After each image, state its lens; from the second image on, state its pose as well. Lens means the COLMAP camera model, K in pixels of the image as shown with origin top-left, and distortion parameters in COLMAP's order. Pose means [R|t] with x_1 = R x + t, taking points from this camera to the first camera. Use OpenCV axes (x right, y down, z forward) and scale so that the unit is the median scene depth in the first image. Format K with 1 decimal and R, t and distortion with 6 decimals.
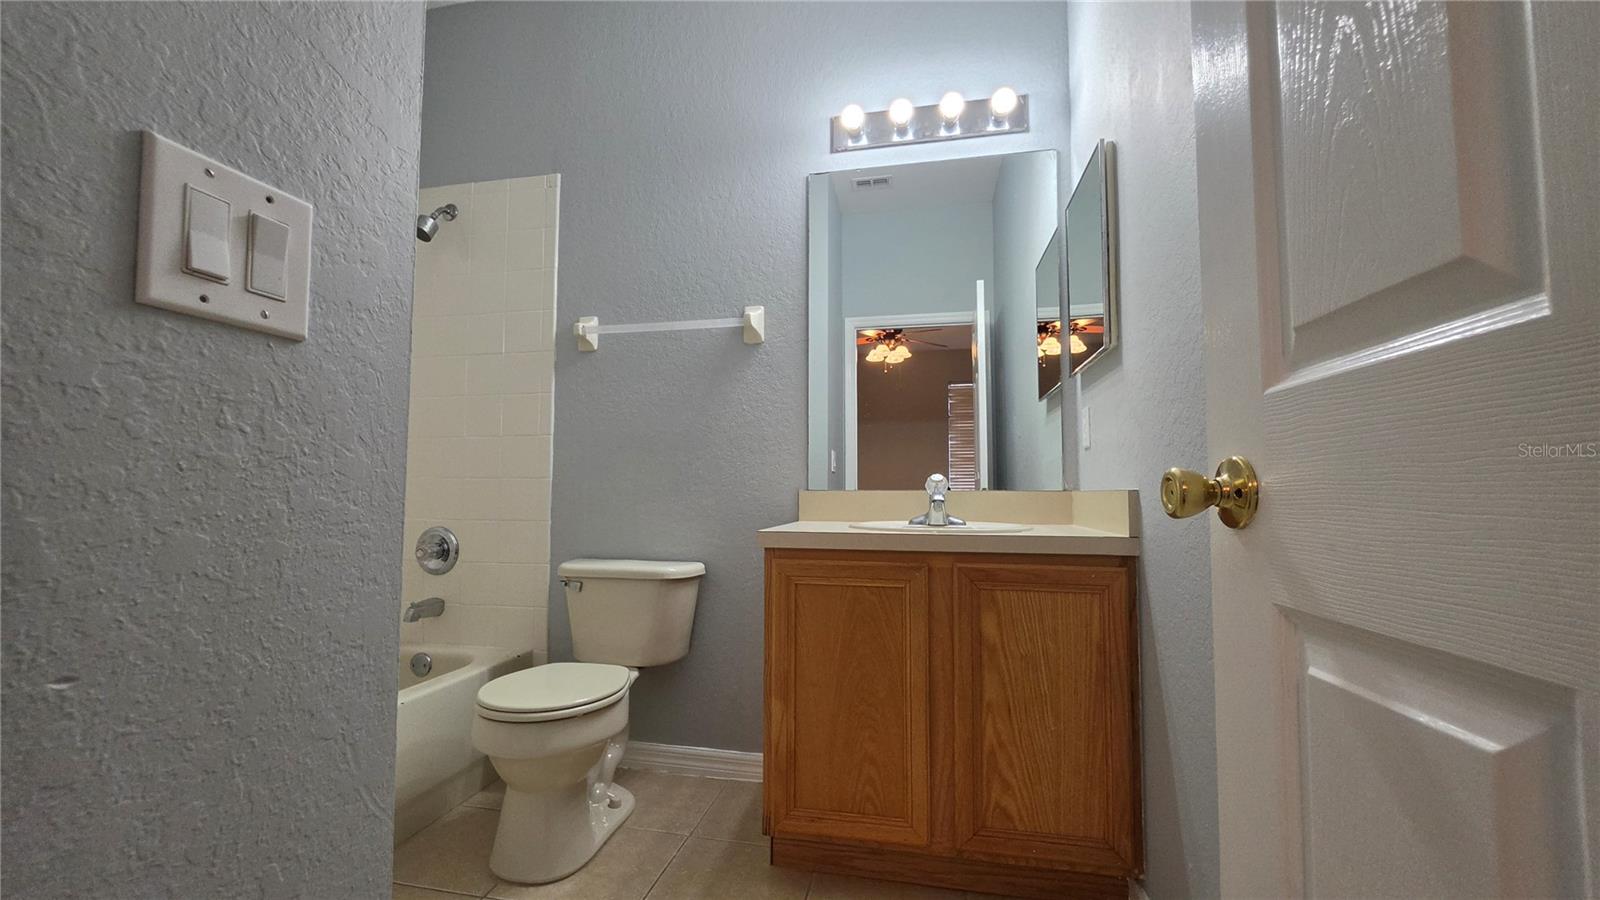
lens RADIAL K [[617.1, 0, 805.0], [0, 617.1, 460.2], [0, 0, 1]] dist [0.001566, 0.000065]
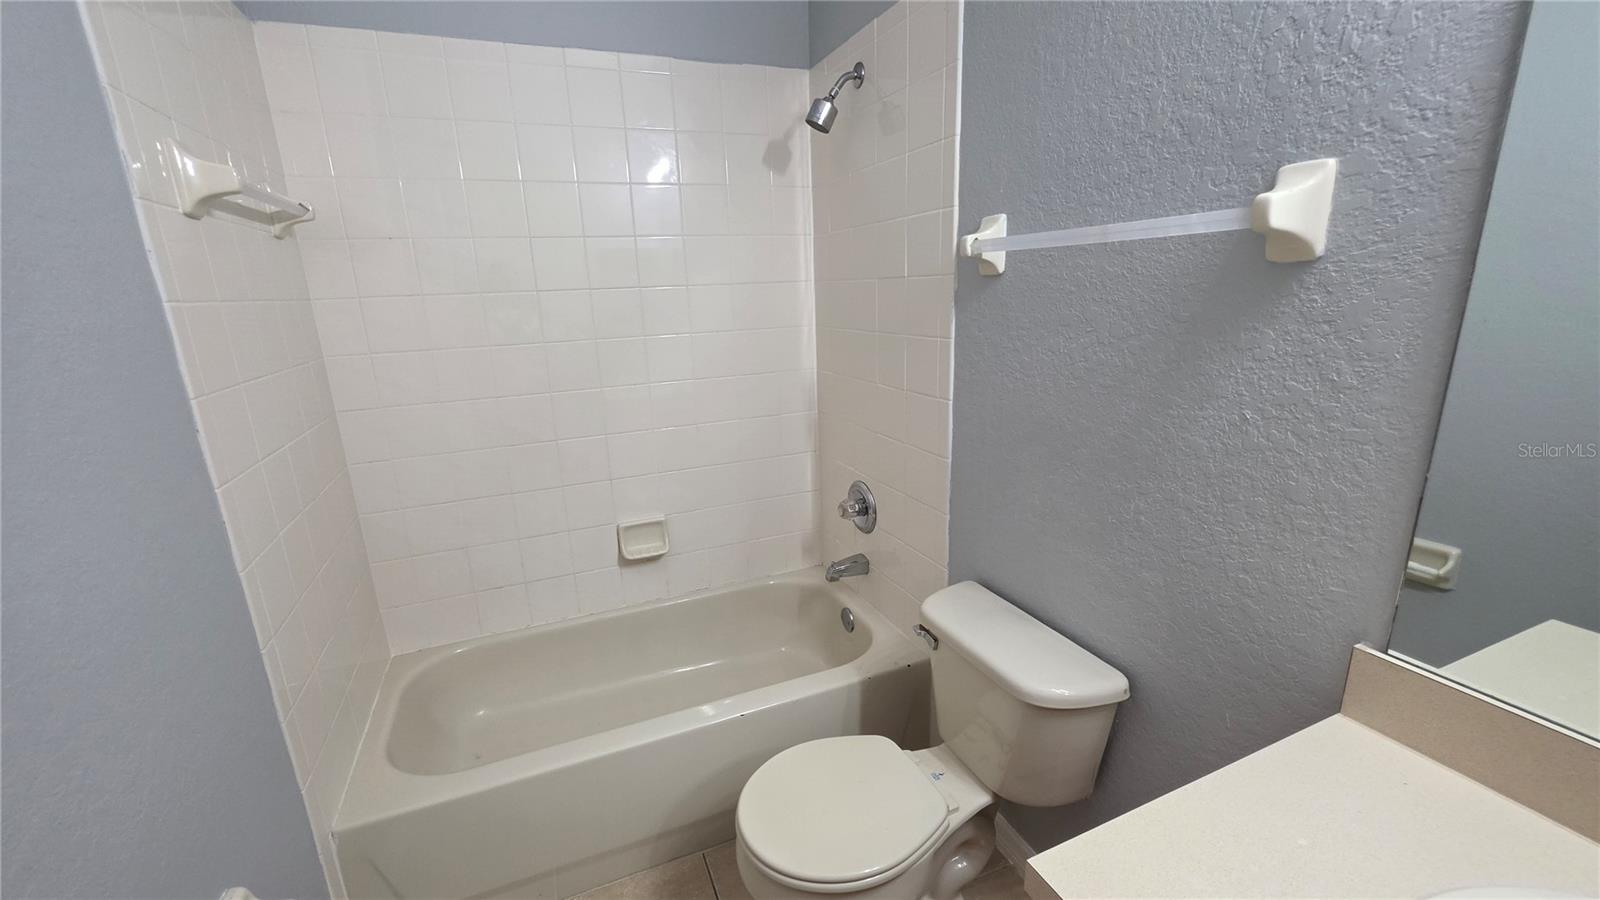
lens RADIAL K [[647.1, 0, 789.4], [0, 647.1, 450.0], [0, 0, 1]] dist [-0.000398, -0.000090]
pose [[0.555981, 0.183113, -0.810774, 0.093270], [0.079273, 0.959304, 0.271019, -0.201480], [0.827406, -0.214954, 0.518839, 0.461918]]
